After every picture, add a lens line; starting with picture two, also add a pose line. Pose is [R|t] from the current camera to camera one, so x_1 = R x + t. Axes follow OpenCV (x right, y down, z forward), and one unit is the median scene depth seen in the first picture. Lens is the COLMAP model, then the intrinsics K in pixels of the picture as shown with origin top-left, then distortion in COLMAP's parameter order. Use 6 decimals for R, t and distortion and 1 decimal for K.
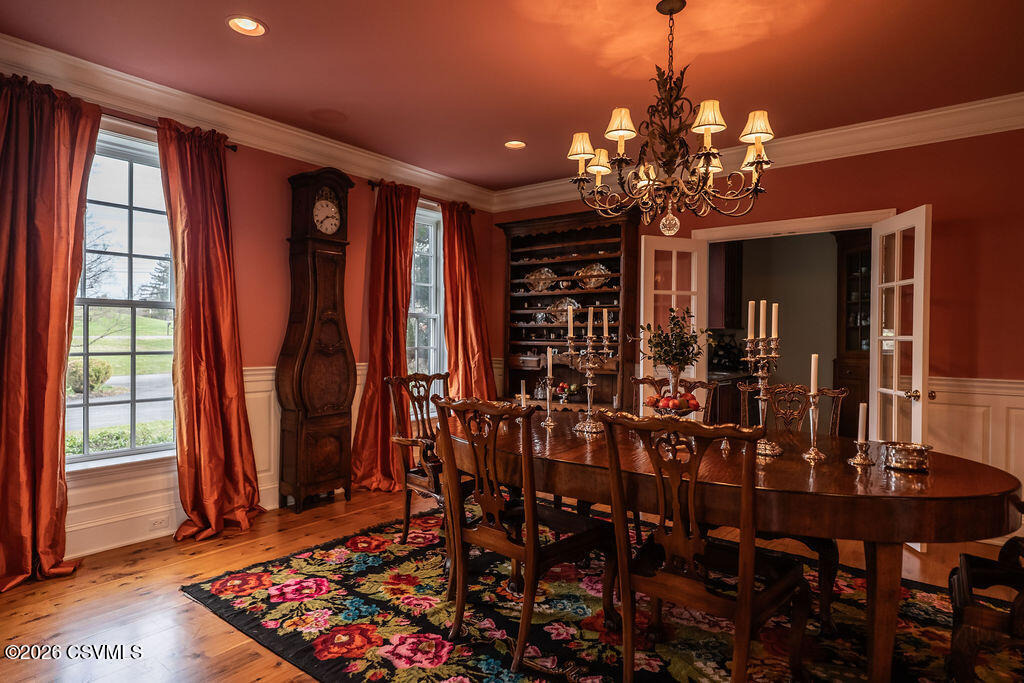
lens RADIAL K [[586.2, 0, 512.0], [0, 586.2, 341.5], [0, 0, 1]] dist [-0.001514, 0.000001]
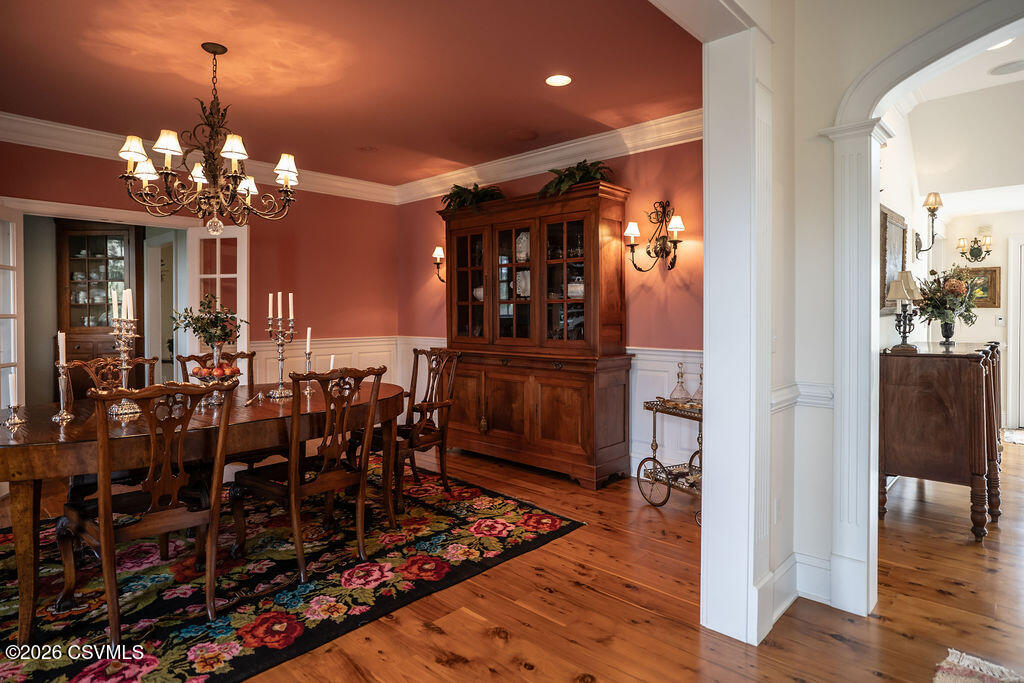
lens RADIAL K [[568.9, 0, 509.1], [0, 568.9, 320.3], [0, 0, 1]] dist [0.000912, 0.000834]
pose [[0.083448, -0.020772, 0.996296, -0.873421], [0.010818, 0.999743, 0.019938, -0.020587], [-0.996453, 0.009114, 0.083651, 0.292872]]
